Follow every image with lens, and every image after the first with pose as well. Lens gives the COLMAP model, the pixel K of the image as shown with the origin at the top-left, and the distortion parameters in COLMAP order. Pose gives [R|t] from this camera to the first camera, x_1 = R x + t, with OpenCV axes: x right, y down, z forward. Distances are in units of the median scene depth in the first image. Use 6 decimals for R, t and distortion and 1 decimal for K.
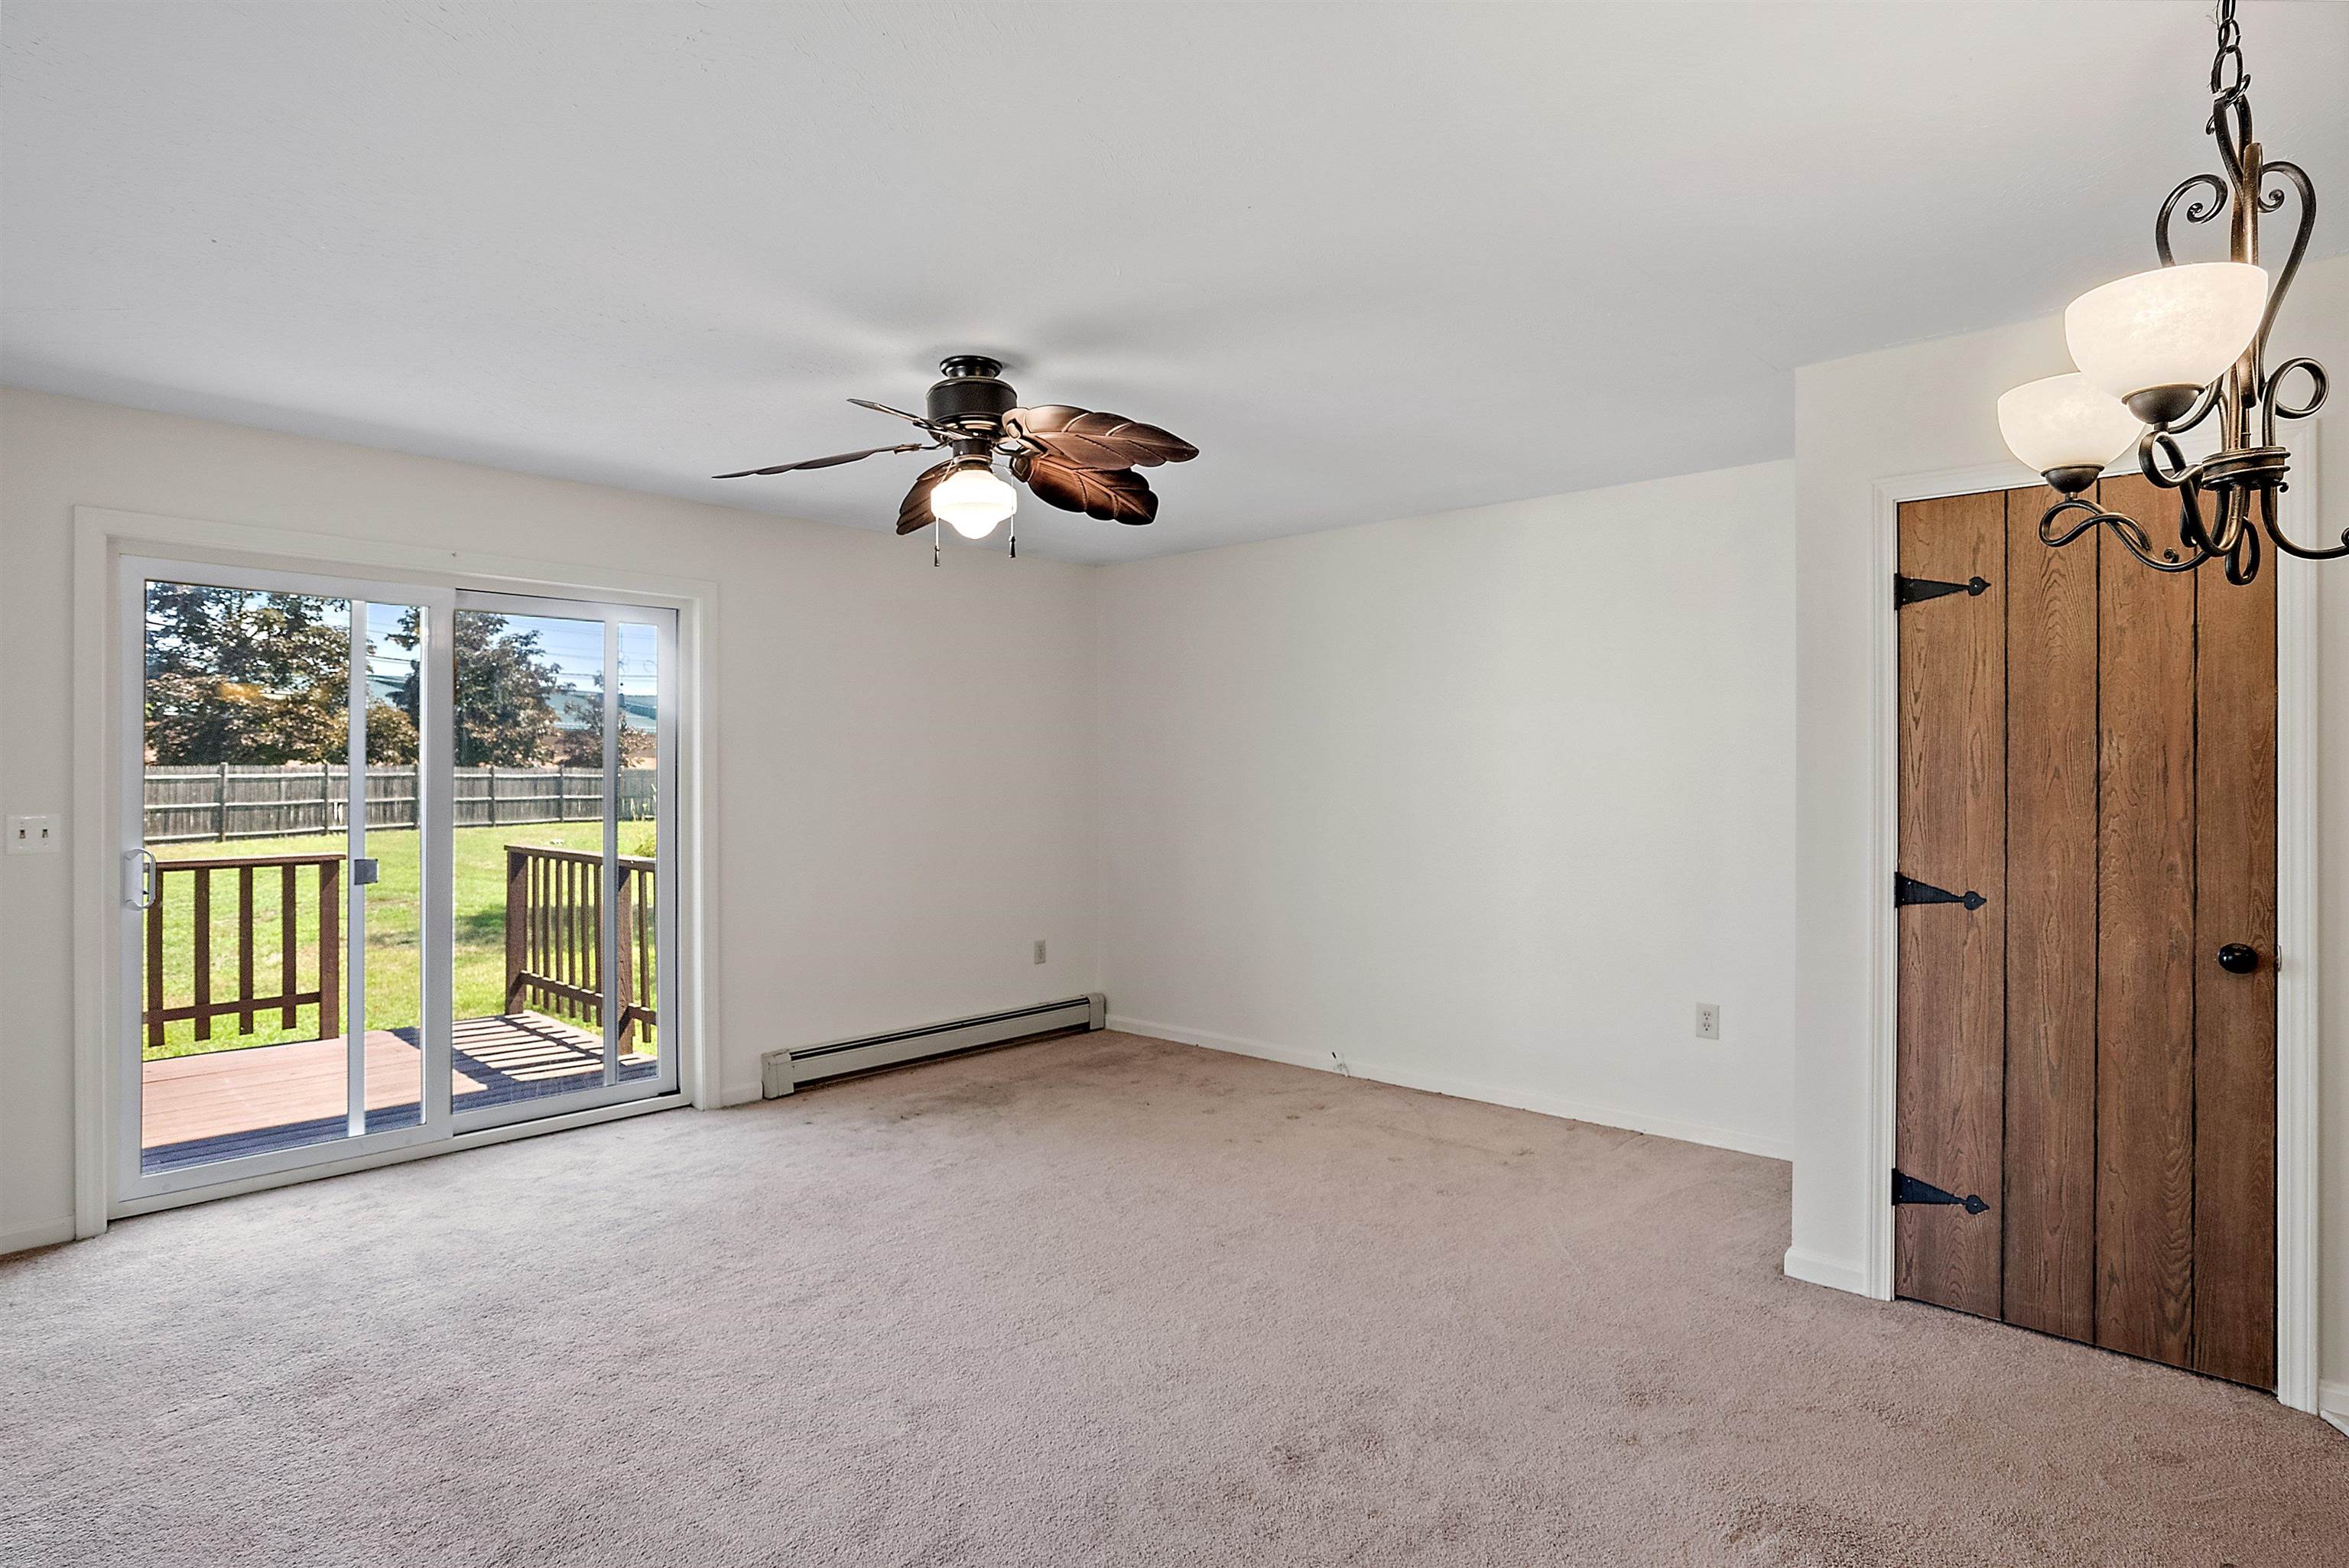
lens RADIAL K [[1237.6, 0, 1174.5], [0, 1237.6, 784.0], [0, 0, 1]] dist [-0.001724, -0.000249]
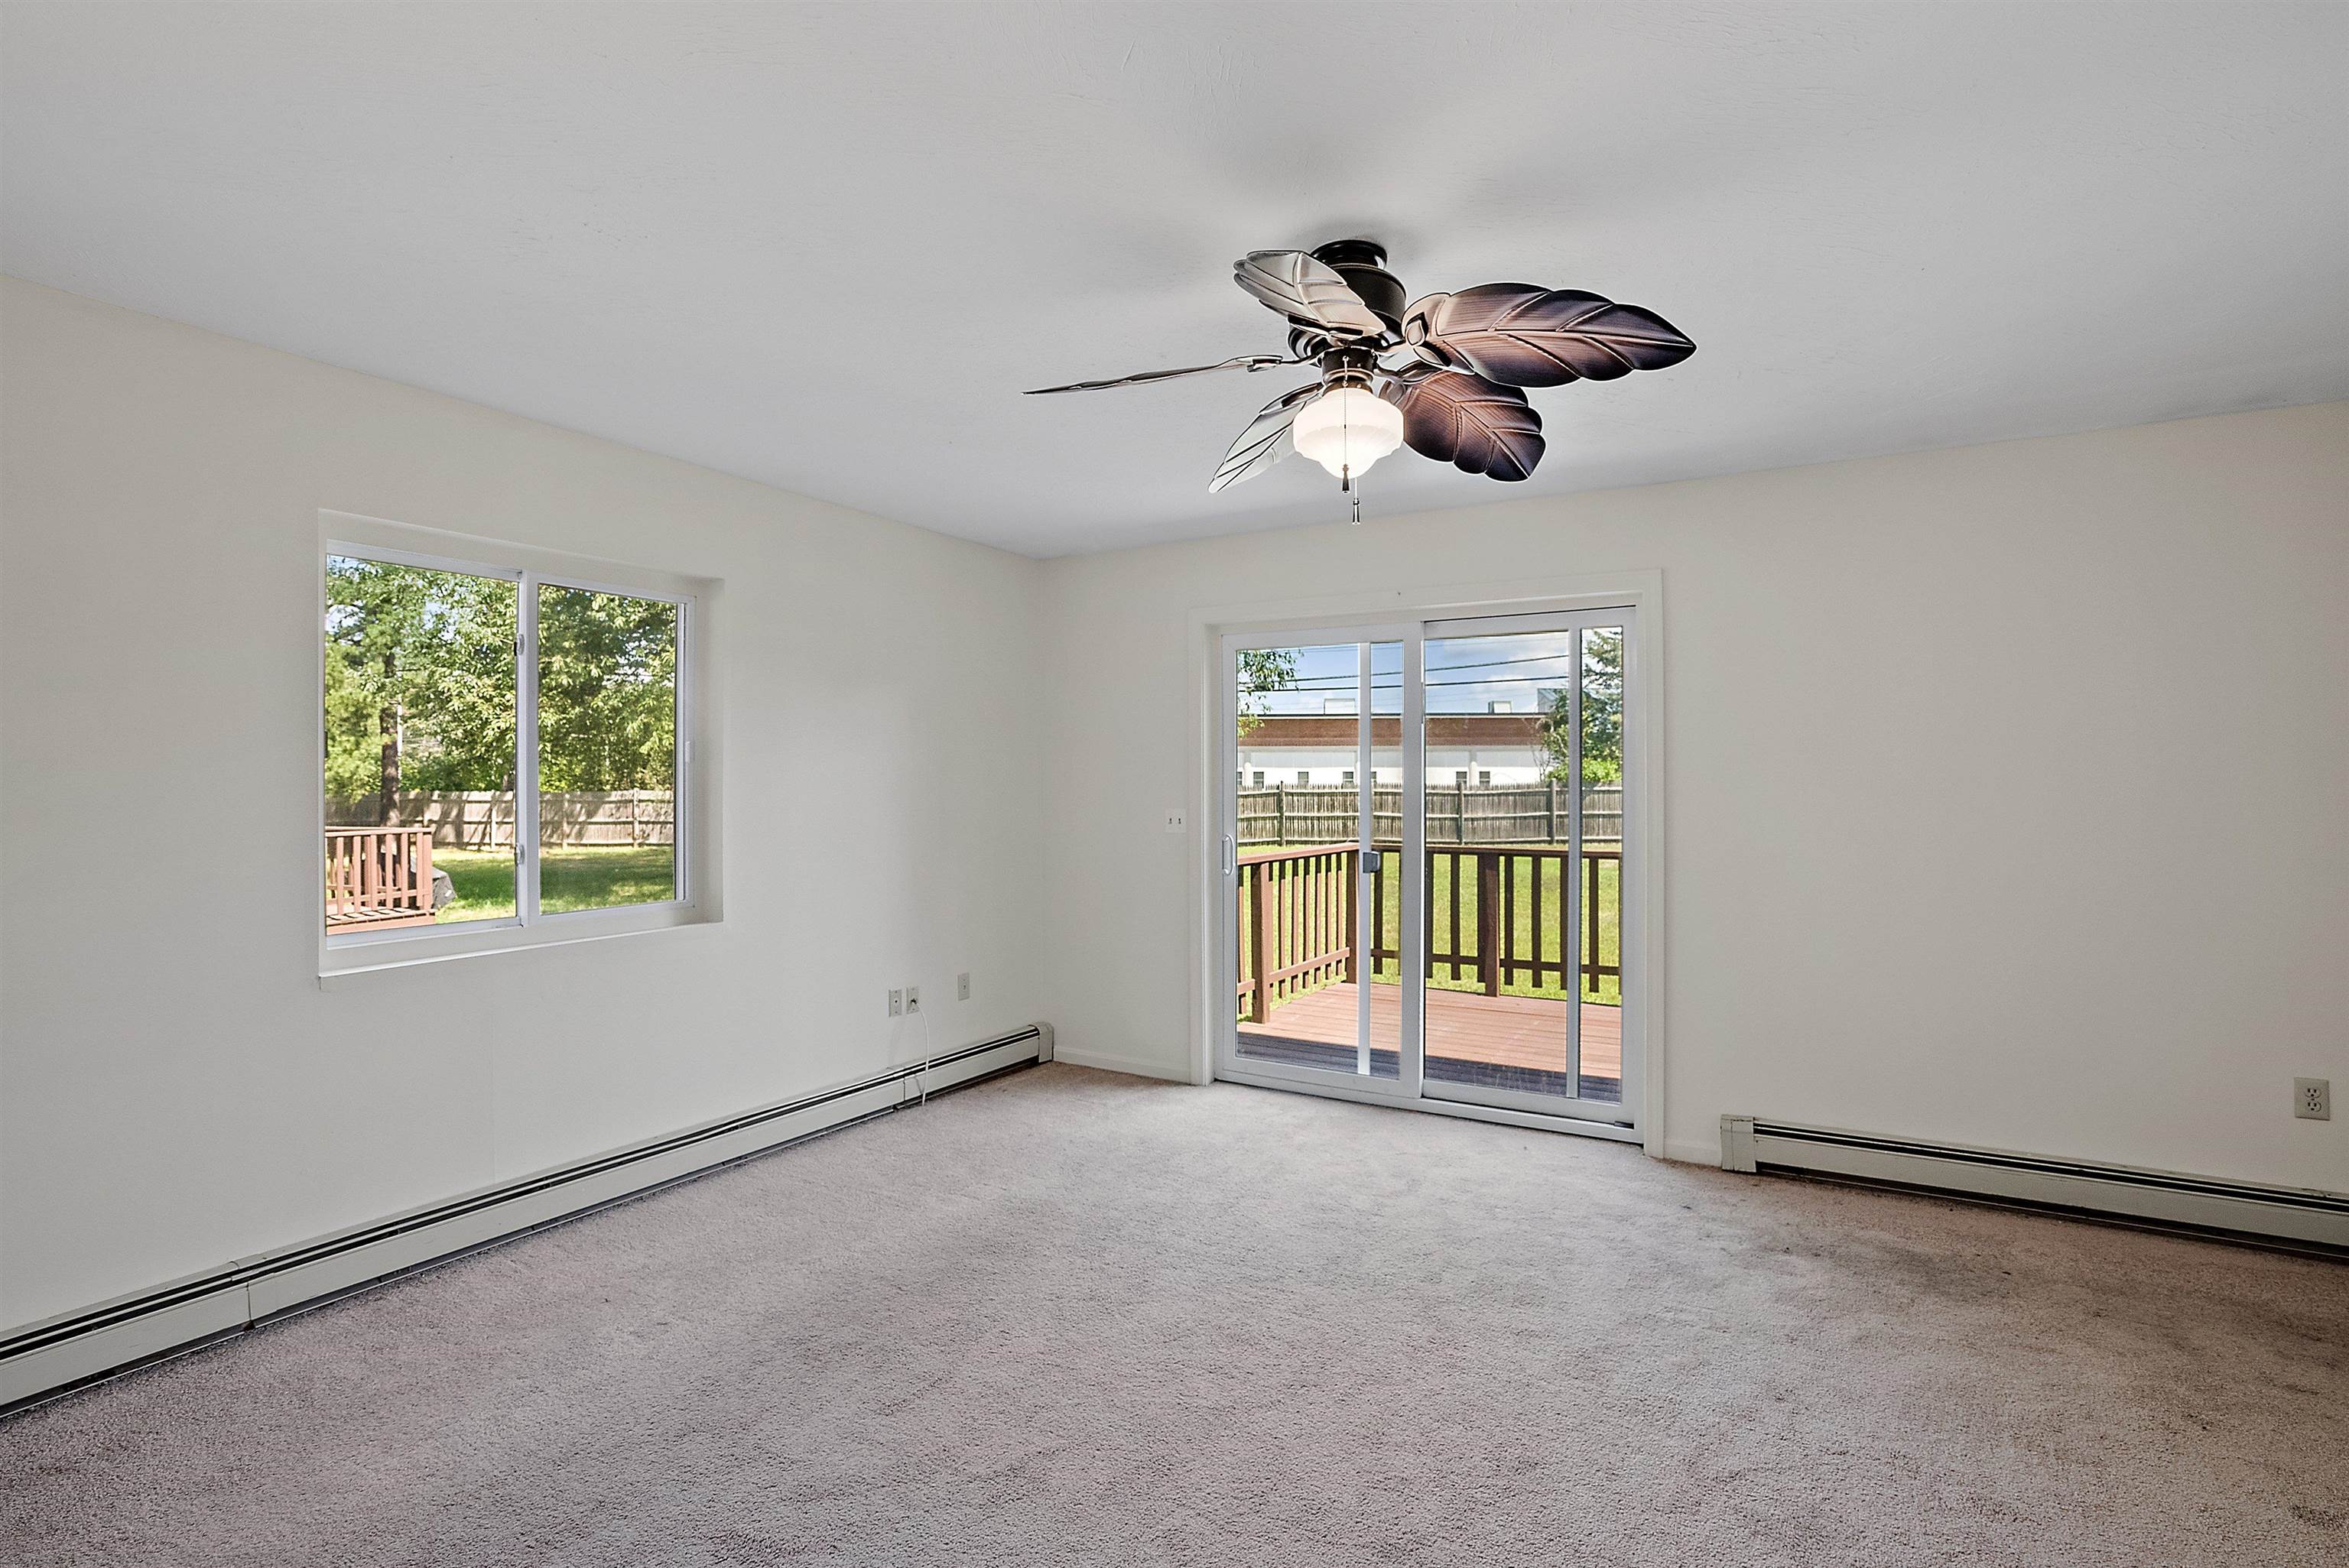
lens RADIAL K [[1102.0, 0, 1174.5], [0, 1102.0, 784.0], [0, 0, 1]] dist [-0.061107, 0.025252]
pose [[0.215858, 0.003989, -0.976417, 0.331043], [-0.008397, 0.999962, 0.002229, -0.007287], [0.976389, 0.007718, 0.215884, 0.505929]]
